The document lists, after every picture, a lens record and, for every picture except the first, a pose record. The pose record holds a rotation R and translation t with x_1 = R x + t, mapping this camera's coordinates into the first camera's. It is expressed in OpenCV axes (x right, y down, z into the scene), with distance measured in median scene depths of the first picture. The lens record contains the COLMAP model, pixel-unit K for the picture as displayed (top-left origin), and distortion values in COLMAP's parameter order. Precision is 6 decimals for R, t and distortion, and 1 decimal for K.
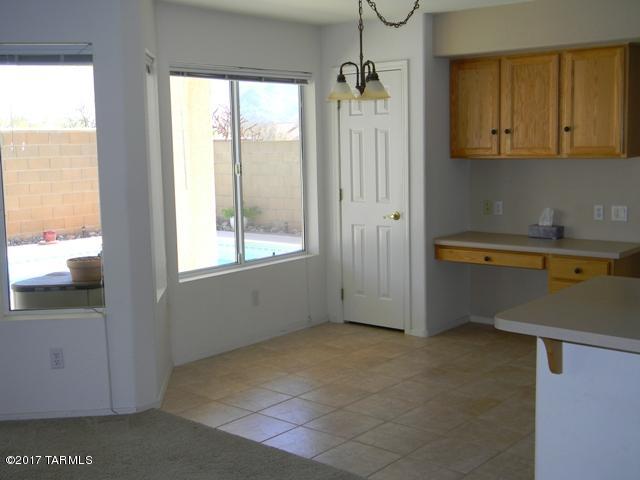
lens RADIAL K [[798.5, 0, 319.8], [0, 798.5, 239.8], [0, 0, 1]] dist [0.007274, 0.000000]
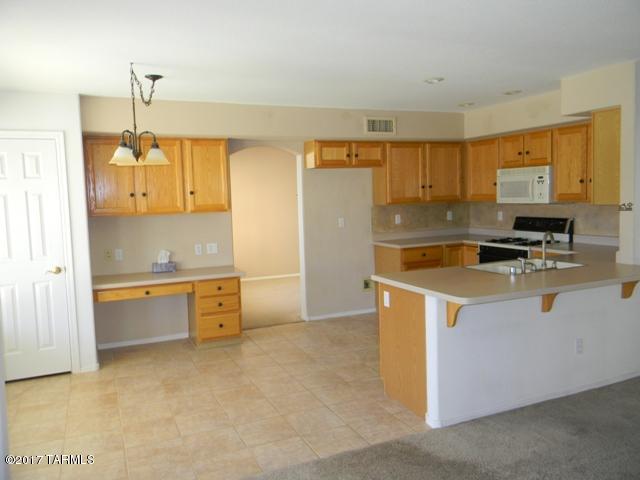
lens RADIAL K [[515.3, 0, 319.4], [0, 515.3, 239.5], [0, 0, 1]] dist [-0.014153, -0.001993]
pose [[0.413697, -0.069979, 0.907721, -0.421303], [0.131441, 0.991187, 0.016509, -0.038452], [-0.900876, 0.112482, 0.419249, 0.395743]]
